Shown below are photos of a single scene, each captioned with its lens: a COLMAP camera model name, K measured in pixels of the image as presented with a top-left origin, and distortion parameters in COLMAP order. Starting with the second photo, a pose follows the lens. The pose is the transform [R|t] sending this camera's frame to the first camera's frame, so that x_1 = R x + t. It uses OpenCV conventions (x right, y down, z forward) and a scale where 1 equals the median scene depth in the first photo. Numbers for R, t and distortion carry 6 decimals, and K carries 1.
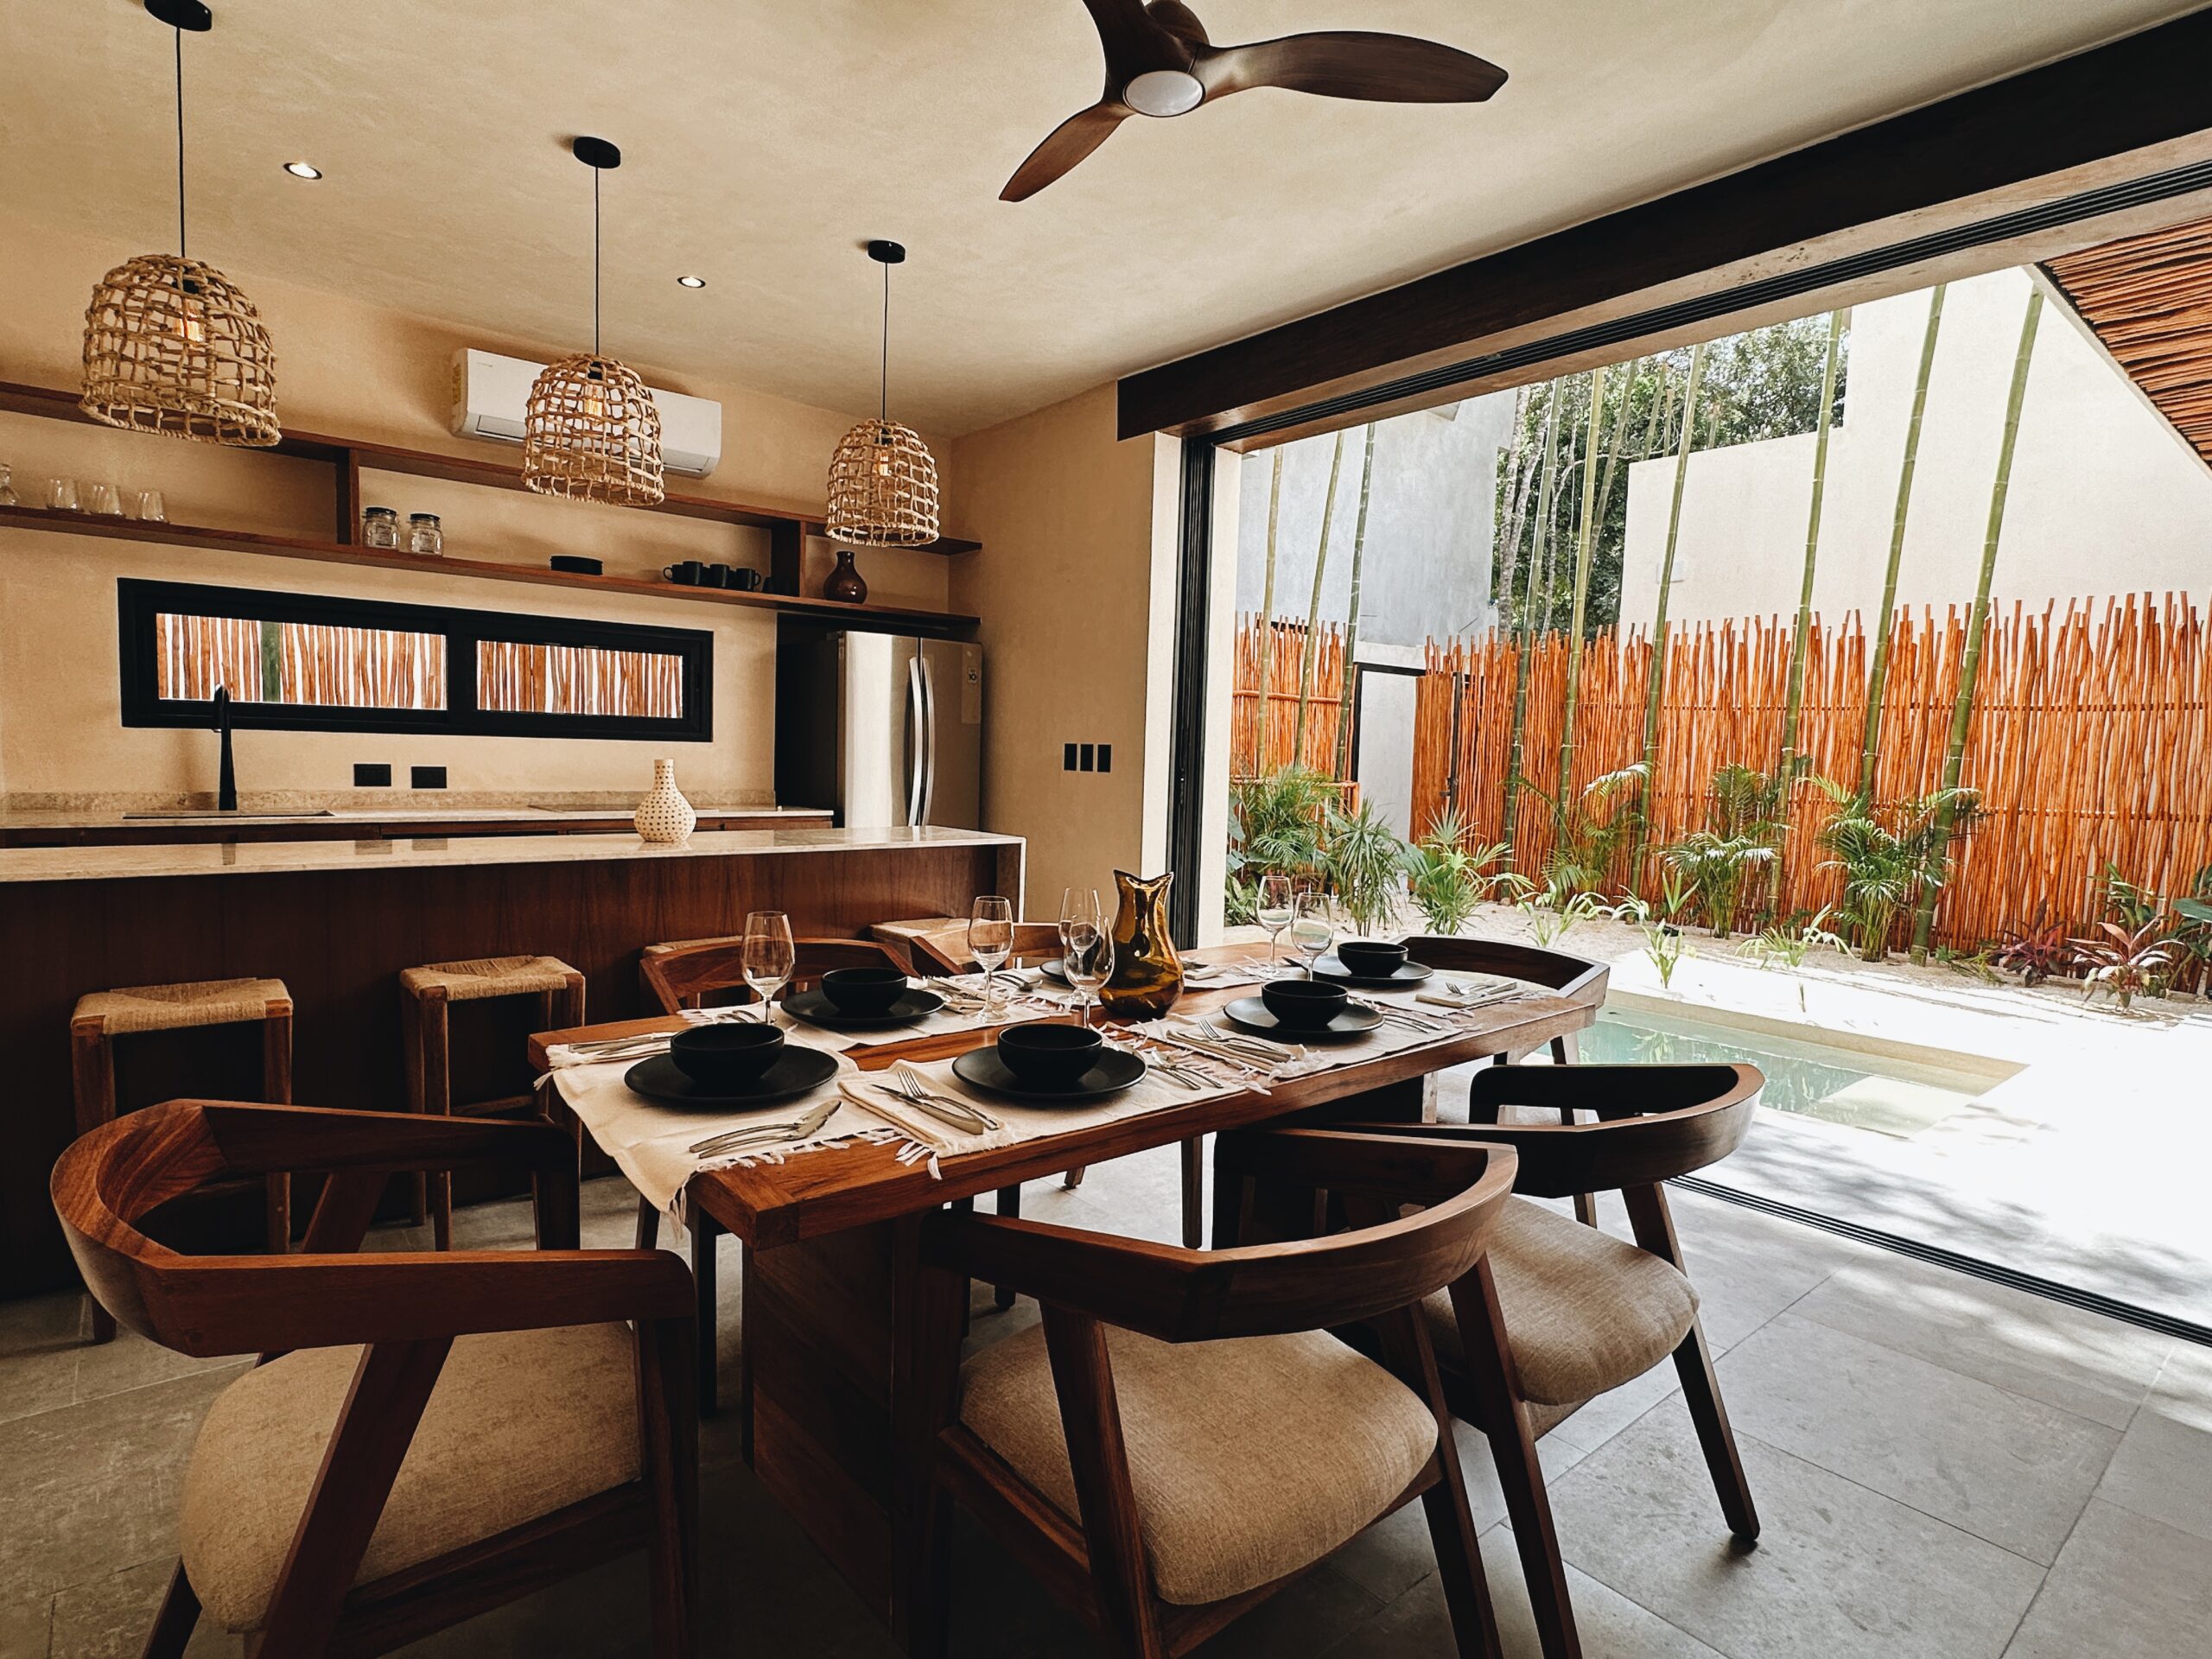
lens RADIAL K [[1176.1, 0, 1111.8], [0, 1176.1, 833.2], [0, 0, 1]] dist [0.000473, 0.000216]
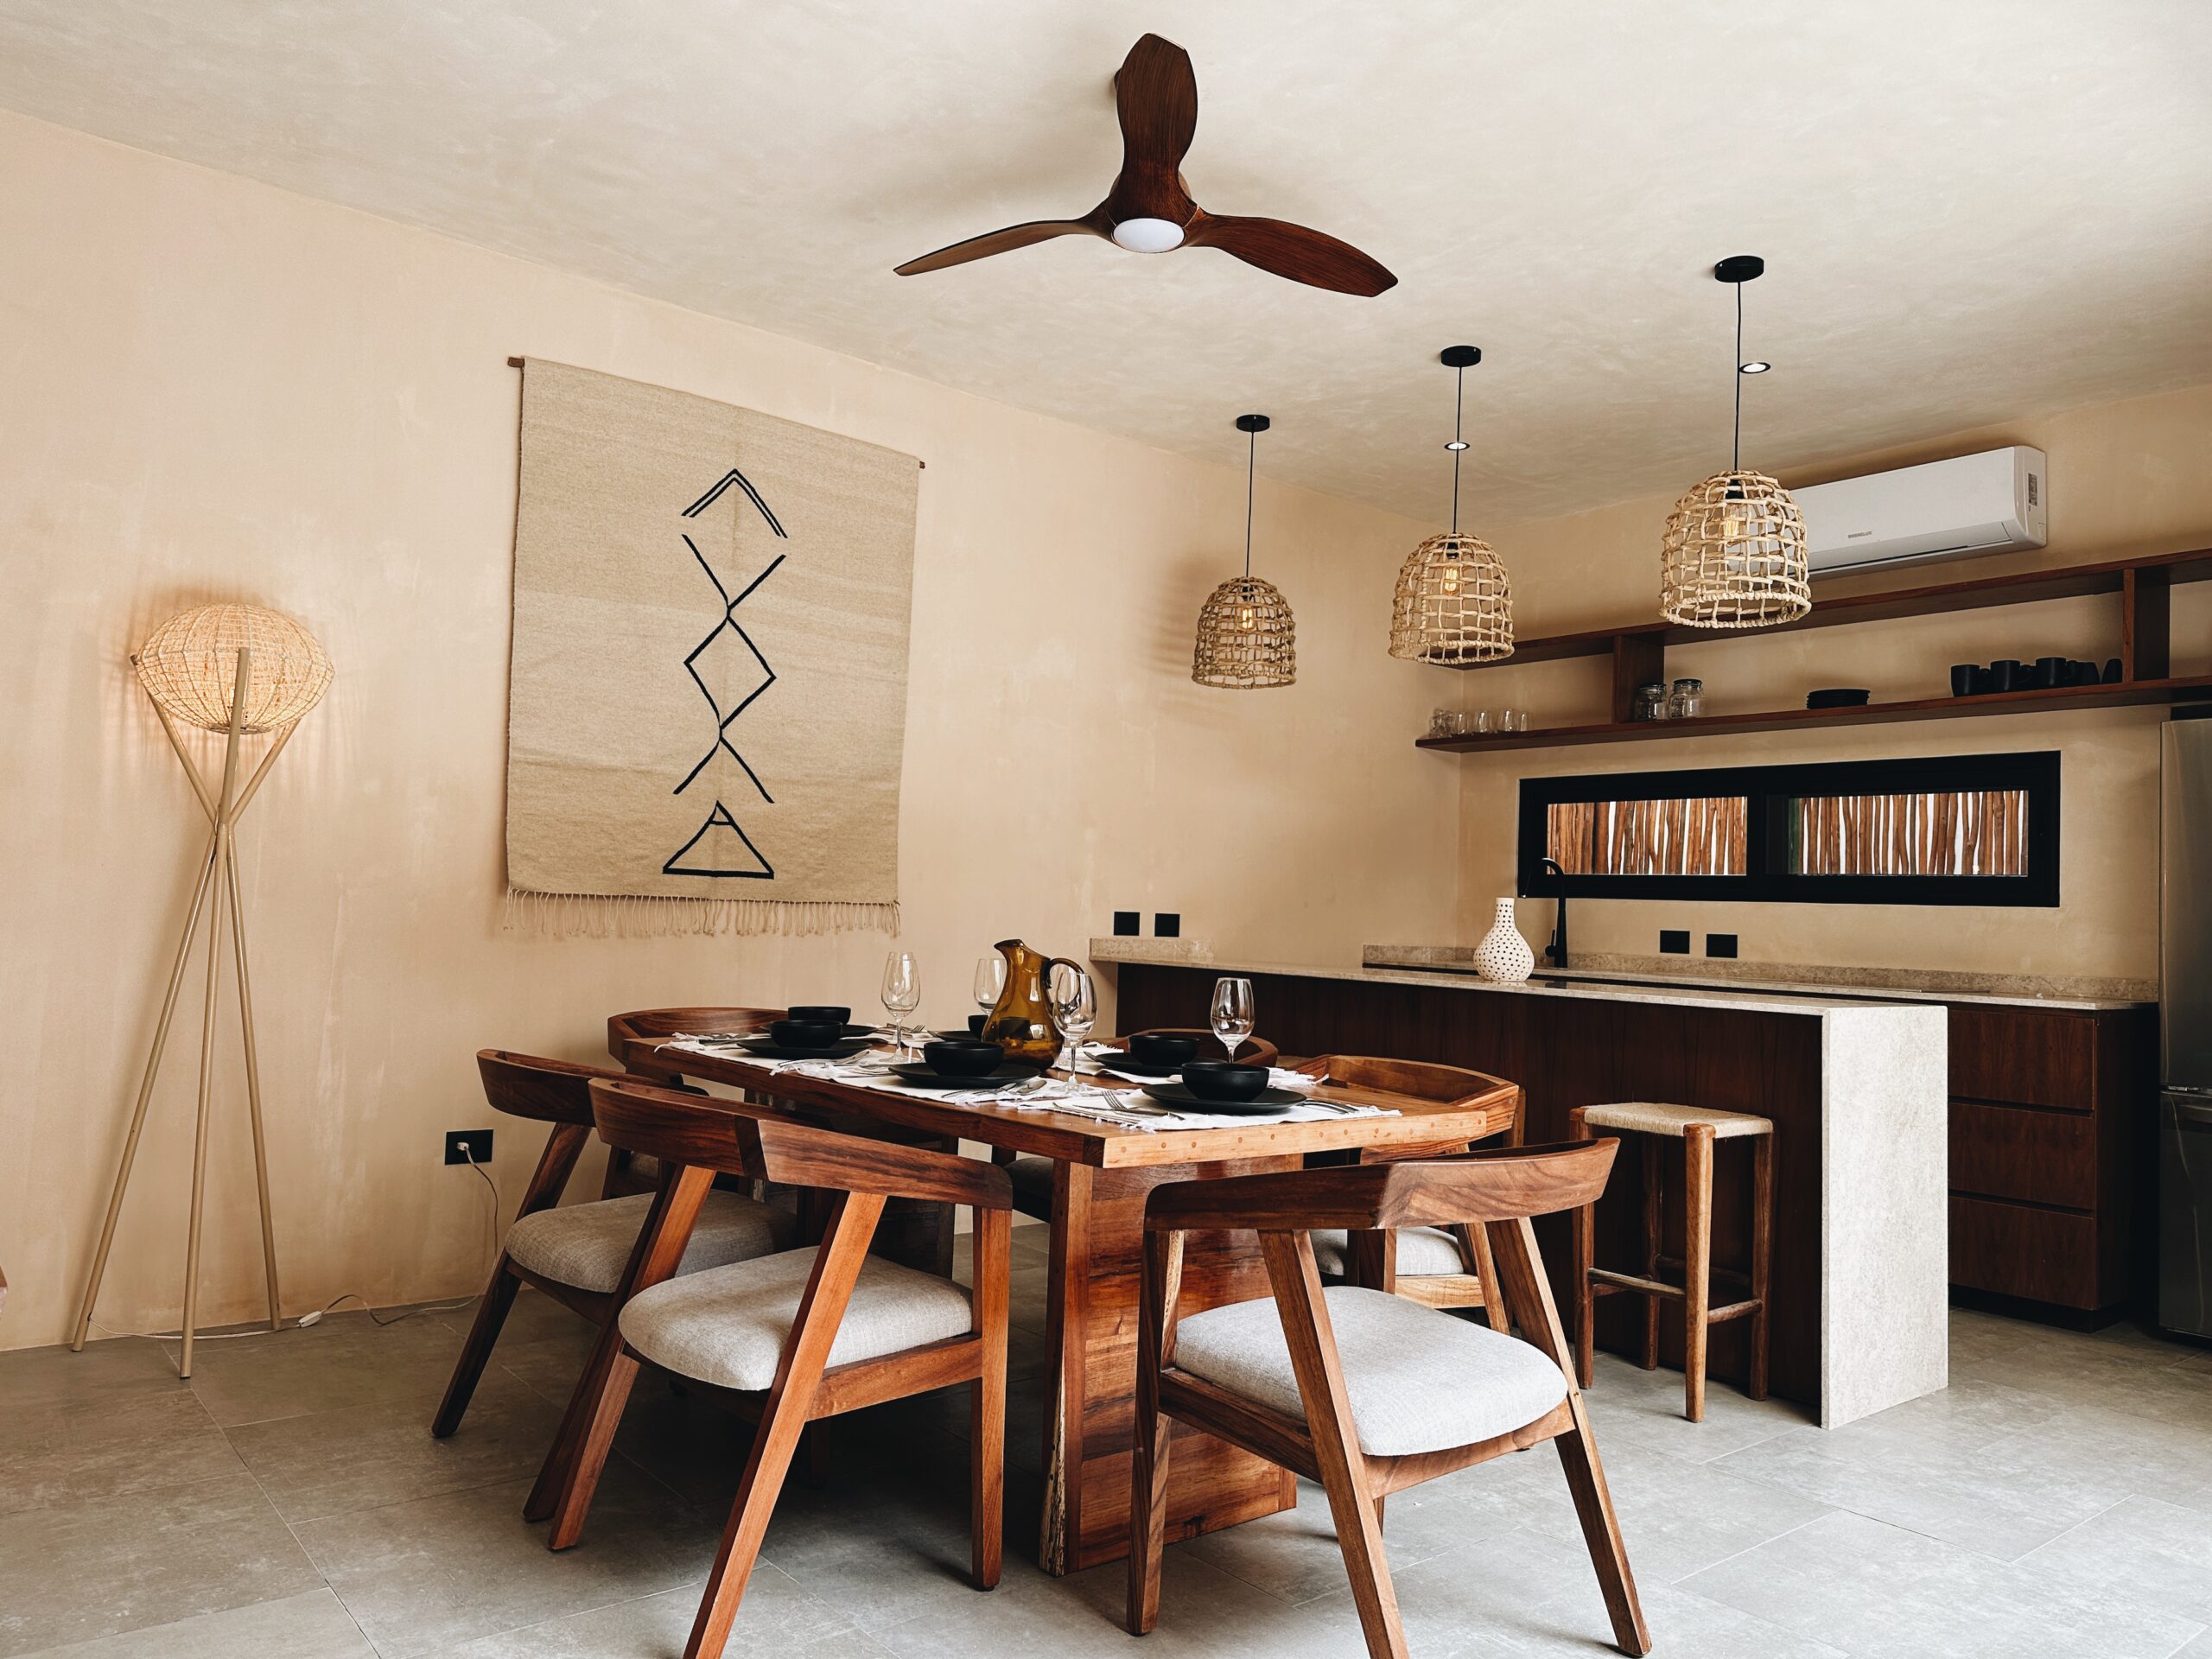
lens RADIAL K [[1541.0, 0, 1103.5], [0, 1541.0, 834.8], [0, 0, 1]] dist [0.155033, -0.293778]
pose [[-0.033427, -0.071462, -0.996883, 0.713519], [-0.098278, 0.992841, -0.067877, -0.001031], [0.994597, 0.095702, -0.040211, 0.542436]]
